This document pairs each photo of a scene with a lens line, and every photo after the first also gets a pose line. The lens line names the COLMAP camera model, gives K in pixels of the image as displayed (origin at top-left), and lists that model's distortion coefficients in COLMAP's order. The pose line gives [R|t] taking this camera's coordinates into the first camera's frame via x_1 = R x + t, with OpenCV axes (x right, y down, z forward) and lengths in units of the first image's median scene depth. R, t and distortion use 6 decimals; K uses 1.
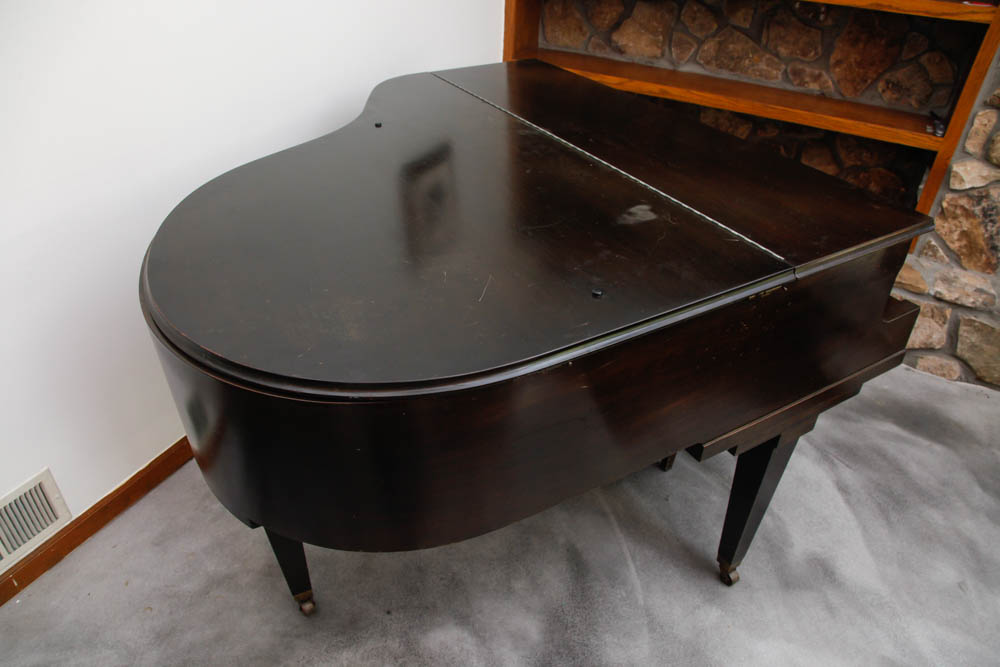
lens RADIAL K [[681.0, 0, 500.0], [0, 681.0, 333.5], [0, 0, 1]] dist [-0.085874, 0.005156]
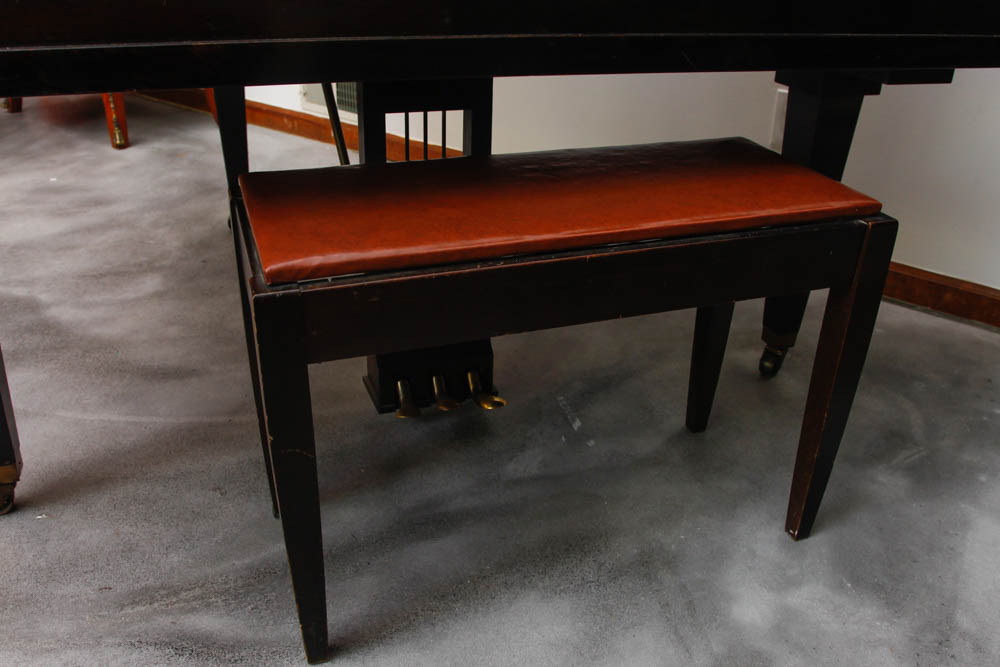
lens RADIAL K [[859.9, 0, 500.0], [0, 859.9, 333.5], [0, 0, 1]] dist [-0.074225, 0.016460]
pose [[-0.156877, 0.437404, -0.885476, 0.832767], [-0.582879, 0.682772, 0.440540, -0.270591], [0.797272, 0.585236, 0.147842, 1.153822]]
